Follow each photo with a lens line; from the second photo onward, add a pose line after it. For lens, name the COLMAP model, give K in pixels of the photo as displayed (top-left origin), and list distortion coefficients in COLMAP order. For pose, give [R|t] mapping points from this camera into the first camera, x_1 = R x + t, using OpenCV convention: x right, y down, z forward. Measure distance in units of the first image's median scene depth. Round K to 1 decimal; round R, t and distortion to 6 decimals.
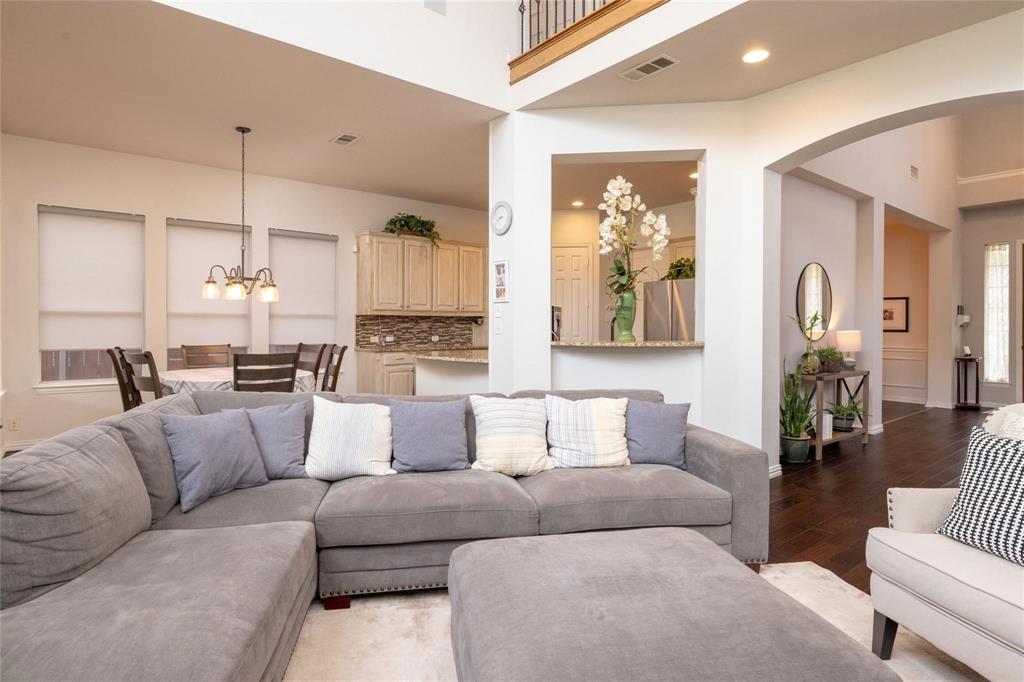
lens RADIAL K [[549.5, 0, 513.9], [0, 549.5, 324.0], [0, 0, 1]] dist [0.002729, 0.000766]
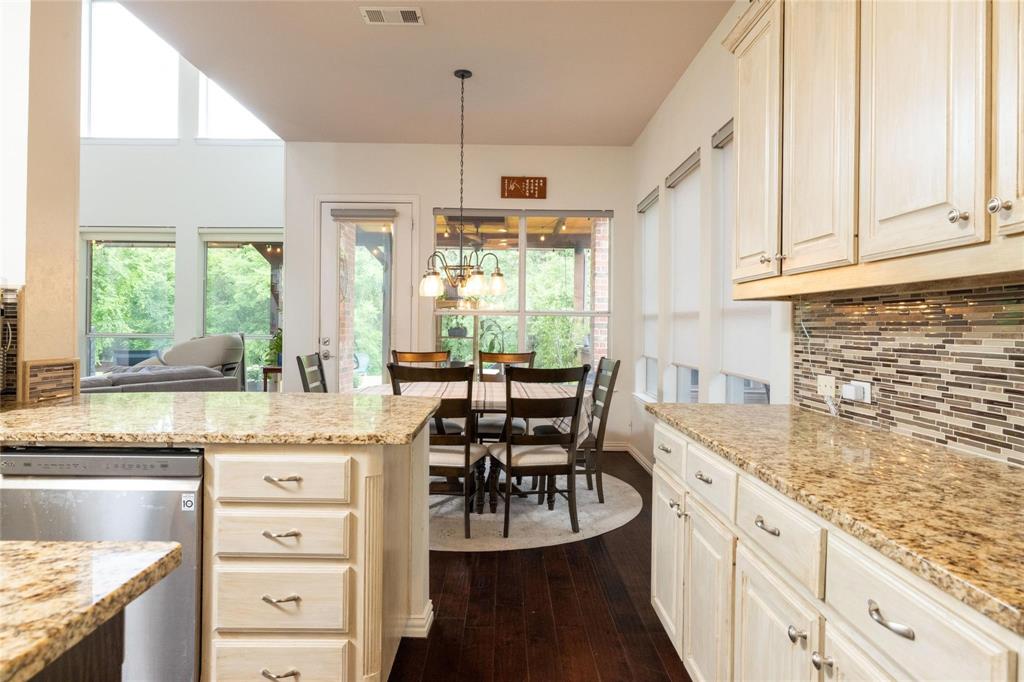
lens RADIAL K [[618.0, 0, 507.5], [0, 618.0, 324.6], [0, 0, 1]] dist [0.002677, 0.000309]
pose [[-0.621263, -0.013448, -0.783487, 0.087016], [-0.019858, 0.999802, -0.001415, 0.000896], [0.783351, 0.014680, -0.621407, 1.011501]]
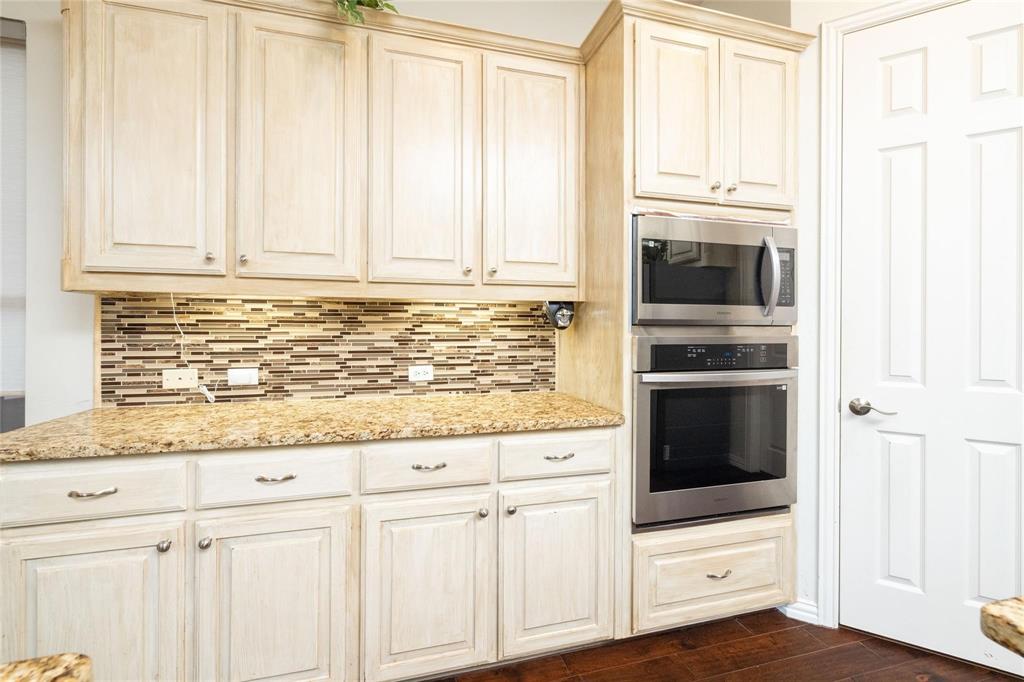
lens RADIAL K [[434.7, 0, 506.6], [0, 434.7, 327.6], [0, 0, 1]] dist [-0.000212, -0.000034]
pose [[0.915838, 0.001067, -0.401547, 0.001328], [-0.003676, 0.999977, -0.005726, 0.001295], [0.401532, 0.006720, 0.915821, 0.810779]]
